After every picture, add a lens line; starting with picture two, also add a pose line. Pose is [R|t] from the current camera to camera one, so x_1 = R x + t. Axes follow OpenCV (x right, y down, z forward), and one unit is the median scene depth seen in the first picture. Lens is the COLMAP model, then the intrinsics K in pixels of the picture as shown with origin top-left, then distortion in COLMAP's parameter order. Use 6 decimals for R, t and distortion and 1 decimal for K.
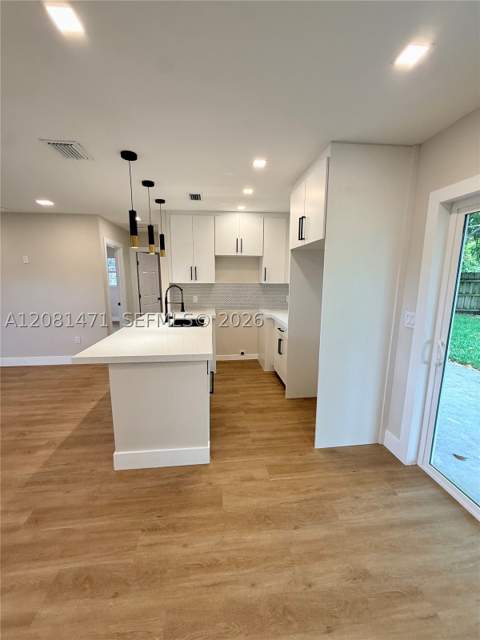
lens RADIAL K [[255.2, 0, 239.2], [0, 255.2, 320.5], [0, 0, 1]] dist [-0.001826, 0.000003]
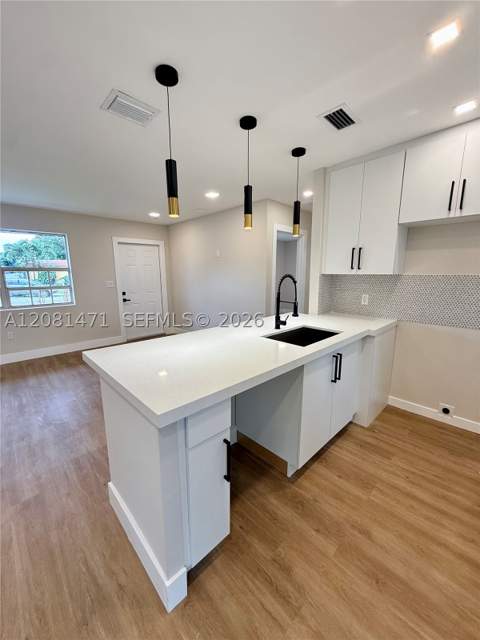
lens RADIAL K [[255.2, 0, 241.6], [0, 255.2, 318.9], [0, 0, 1]] dist [-0.001826, 0.000003]
pose [[0.618464, 0.133839, -0.774331, 0.175649], [-0.131551, 0.989117, 0.065893, -0.047477], [0.774723, 0.061111, 0.629340, 0.454920]]
